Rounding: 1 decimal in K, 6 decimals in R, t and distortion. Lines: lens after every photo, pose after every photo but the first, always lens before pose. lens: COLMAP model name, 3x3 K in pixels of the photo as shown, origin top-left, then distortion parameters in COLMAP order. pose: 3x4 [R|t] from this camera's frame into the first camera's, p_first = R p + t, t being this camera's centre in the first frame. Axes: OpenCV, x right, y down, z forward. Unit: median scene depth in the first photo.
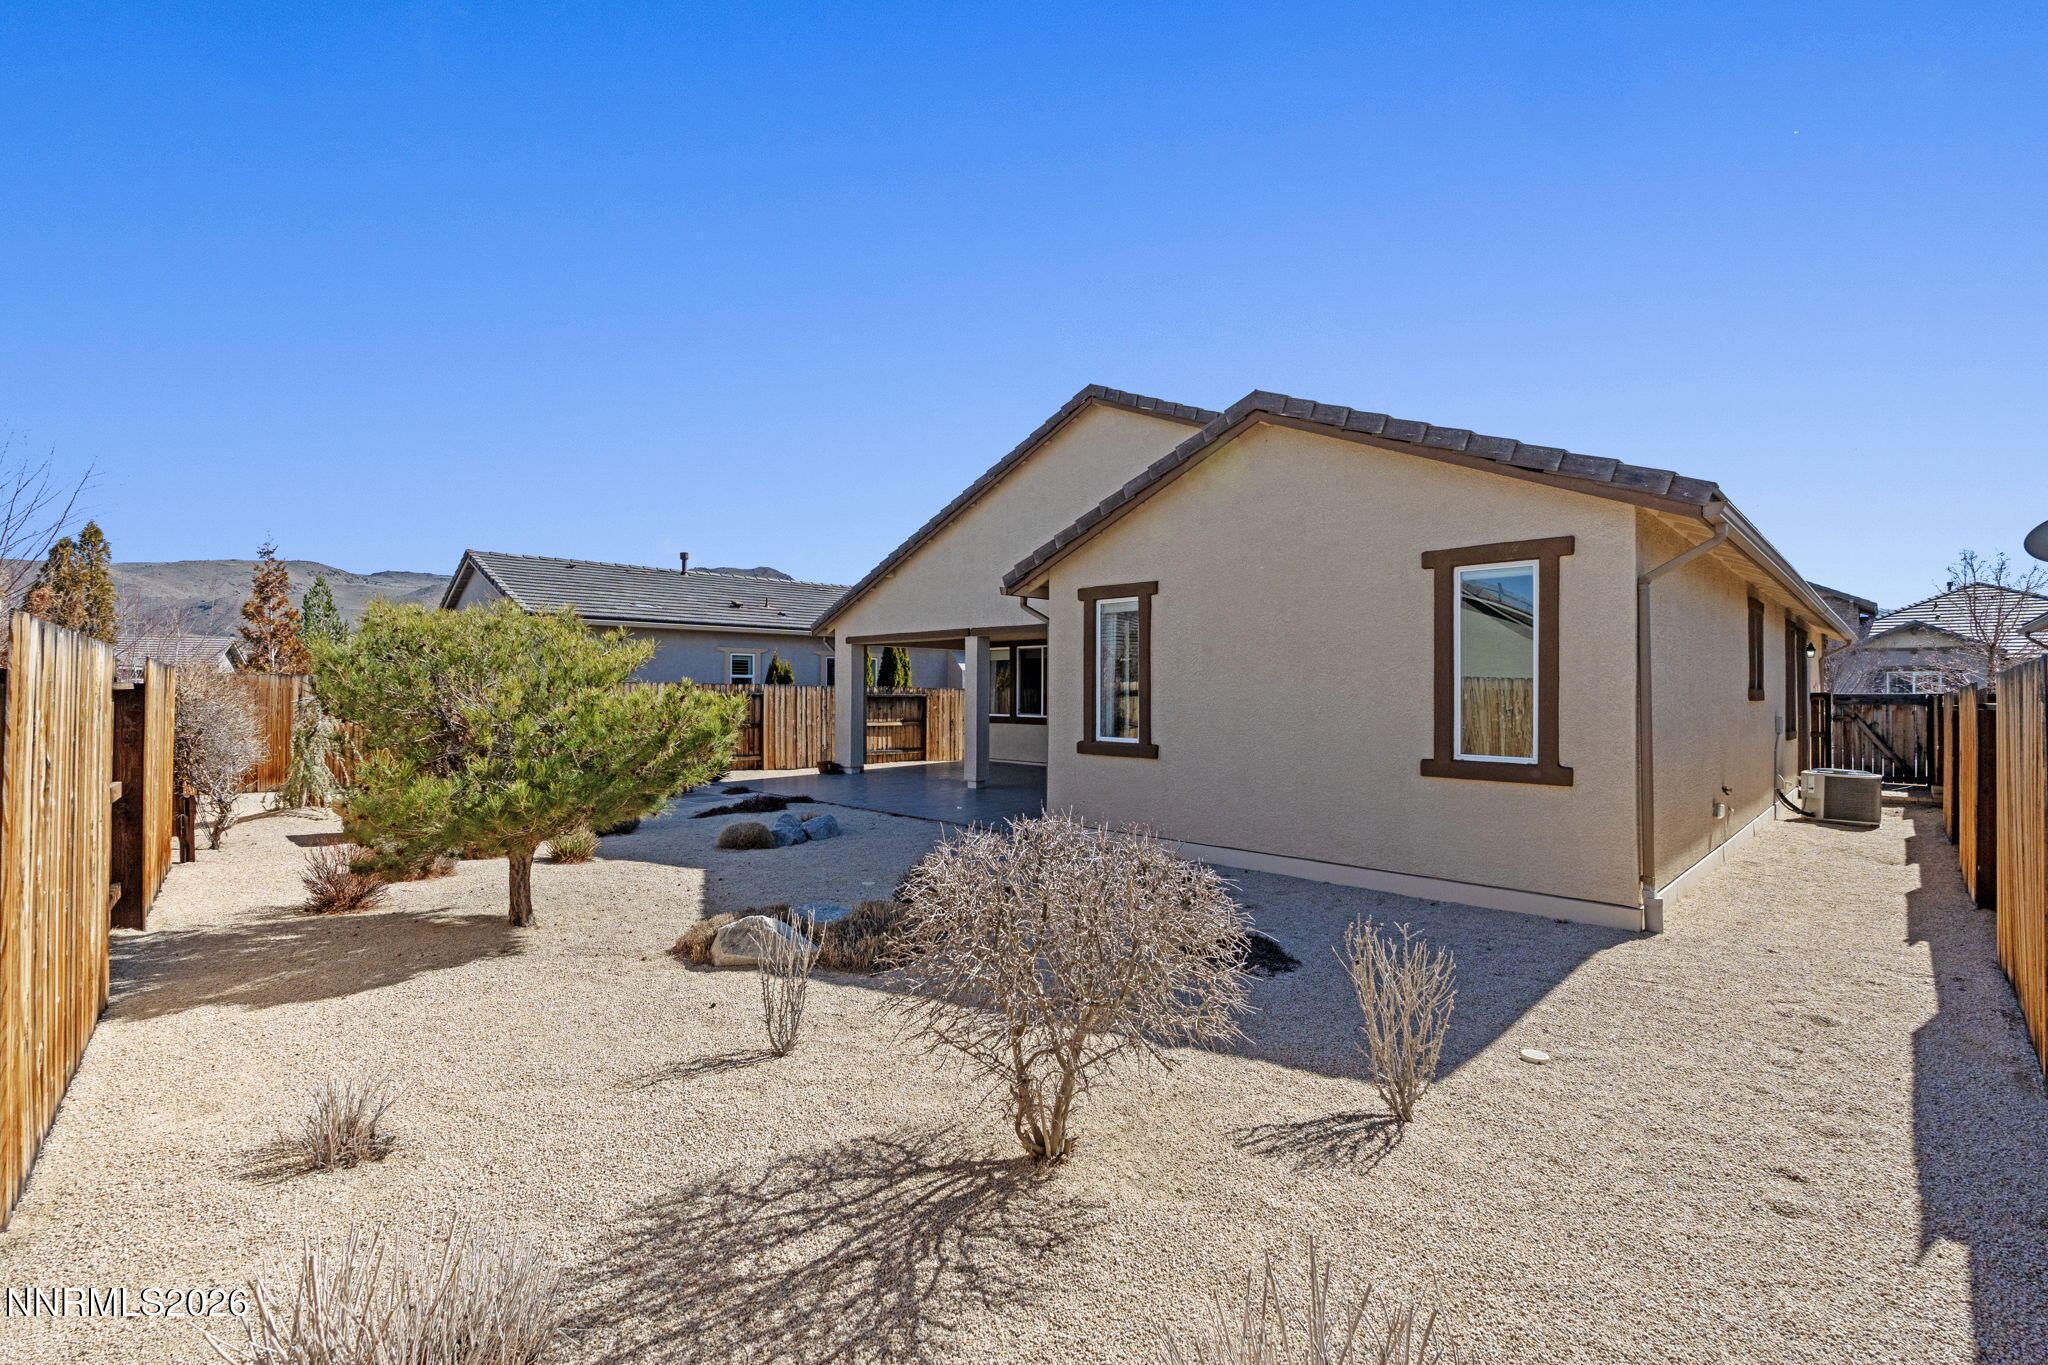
lens RADIAL K [[890.4, 0, 1007.0], [0, 890.4, 681.6], [0, 0, 1]] dist [-0.001329, 0.000136]
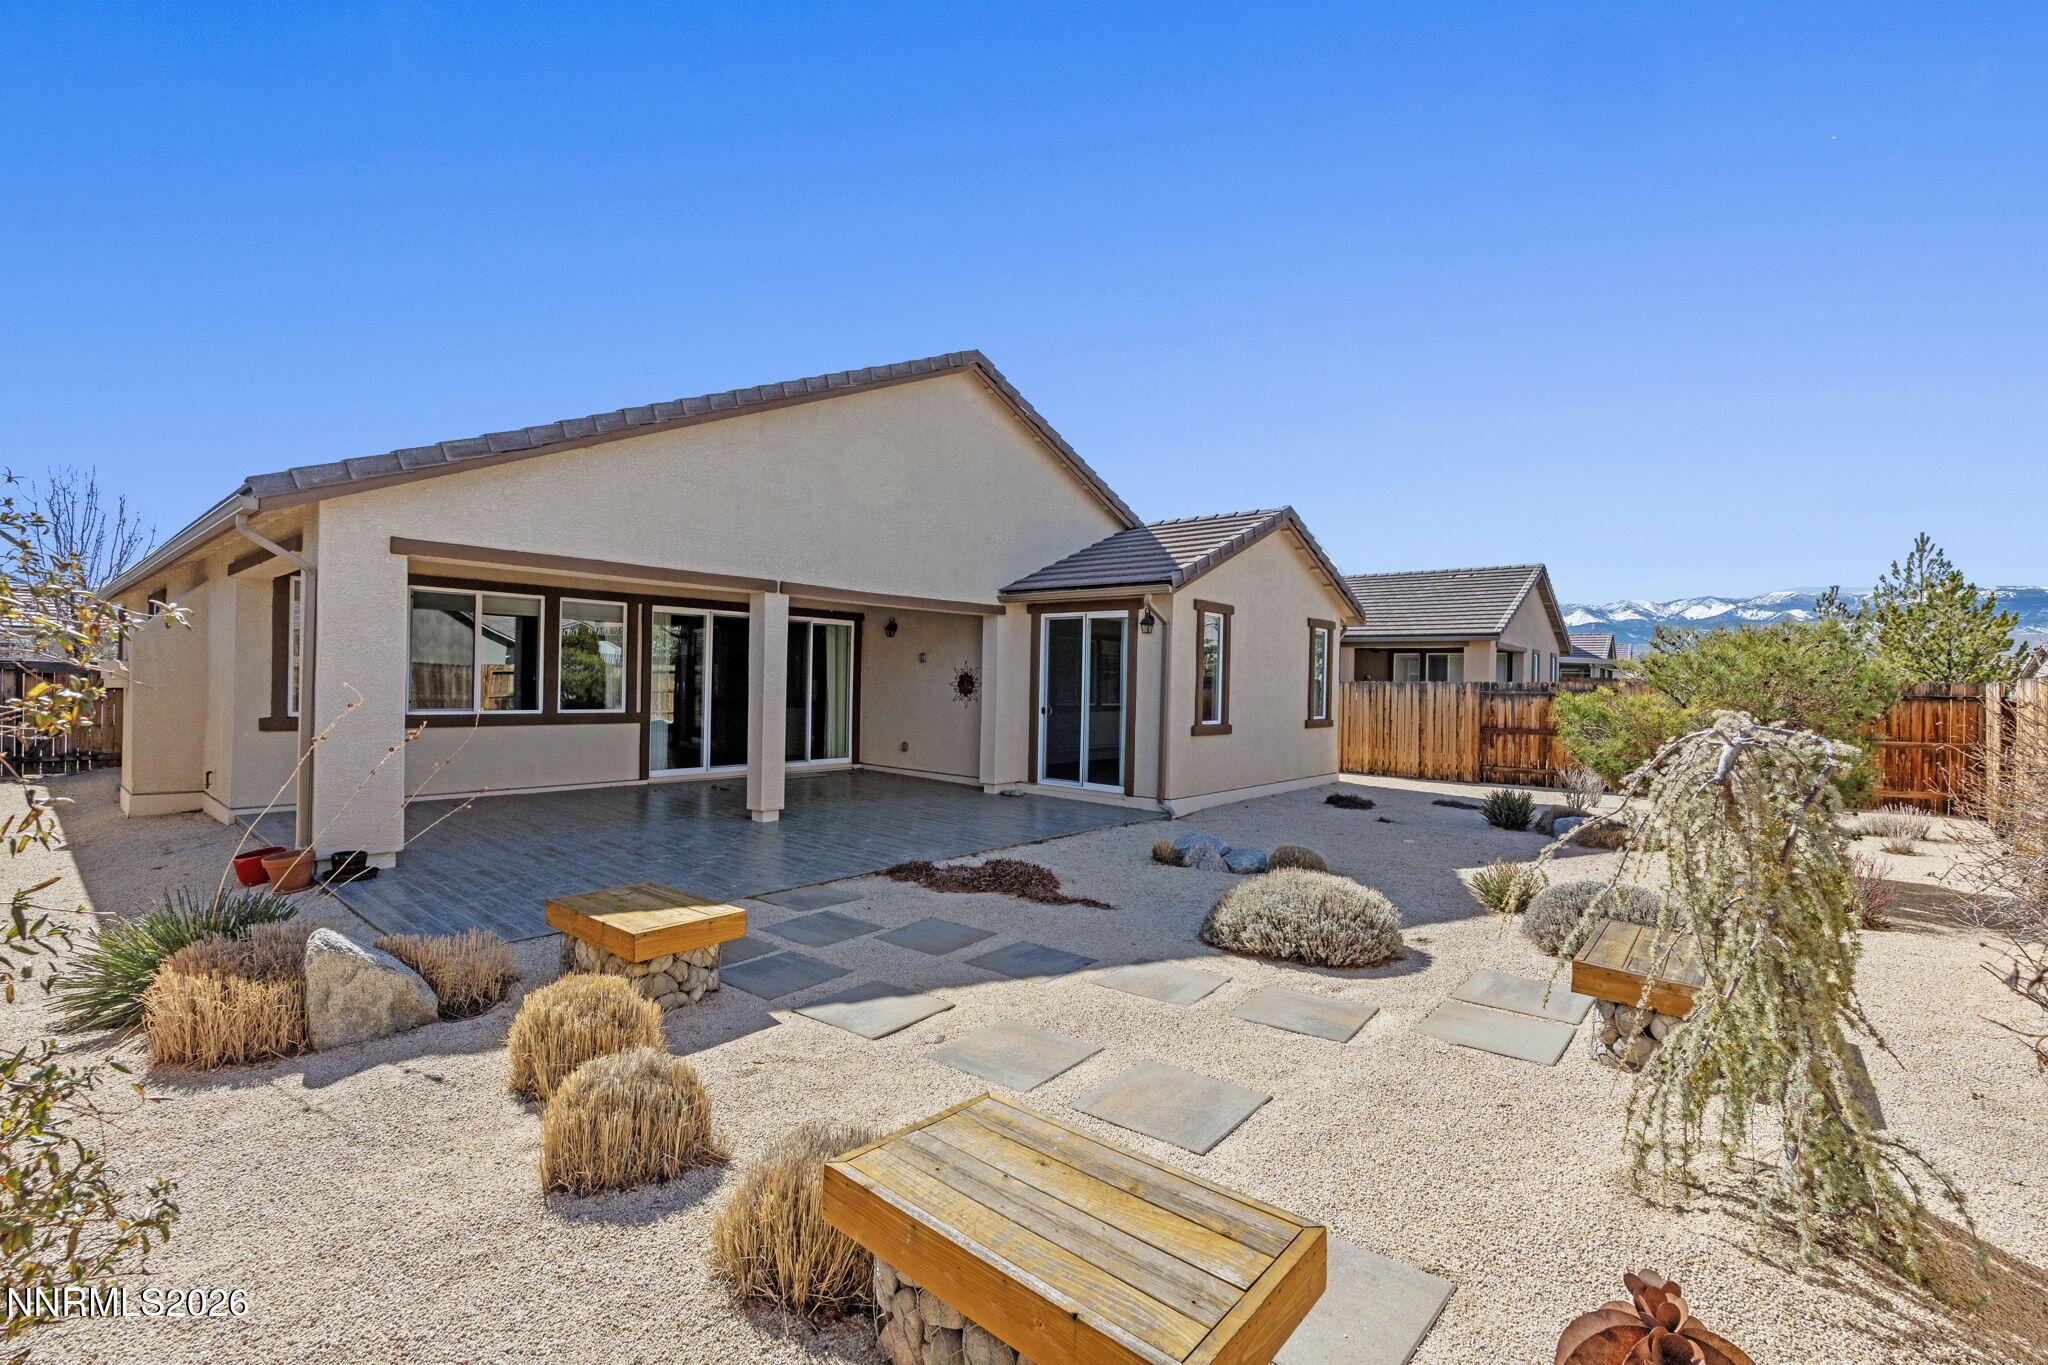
lens RADIAL K [[886.0, 0, 1018.9], [0, 886.0, 686.7], [0, 0, 1]] dist [-0.002890, -0.000245]
pose [[-0.078212, -0.011848, 0.996866, -0.547226], [-0.033048, 0.999411, 0.009285, 0.005279], [-0.996389, -0.032218, -0.078558, 0.665068]]
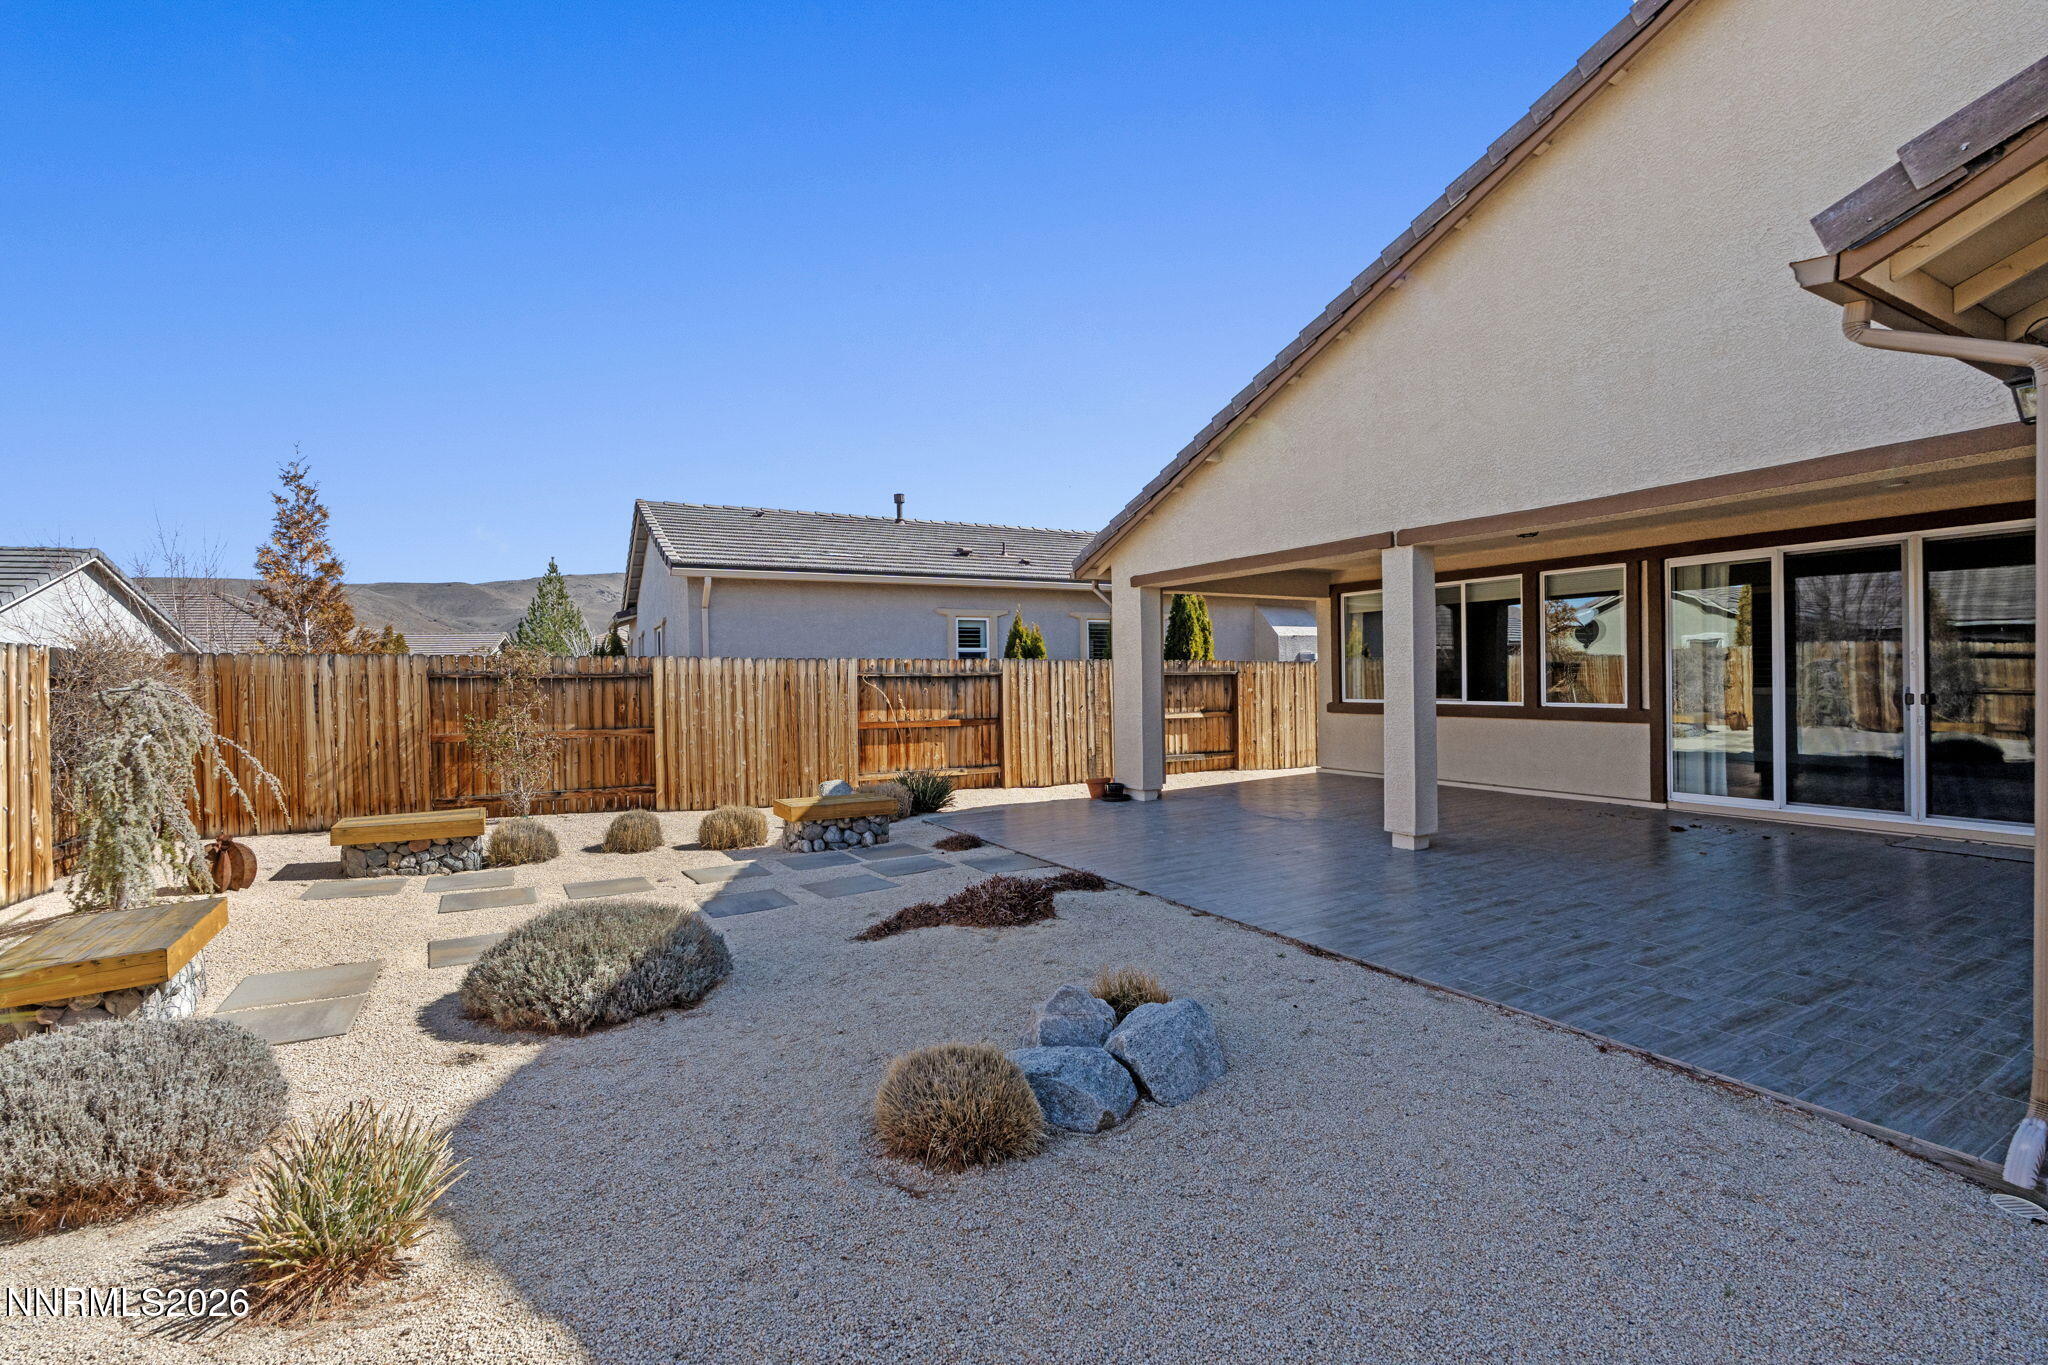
lens RADIAL K [[890.4, 0, 1007.0], [0, 890.4, 681.6], [0, 0, 1]] dist [-0.001329, 0.000136]
pose [[0.965621, -0.017519, -0.259363, -0.094519], [0.022143, 0.999644, 0.014918, 0.009853], [0.259009, -0.020148, 0.965665, 0.347128]]
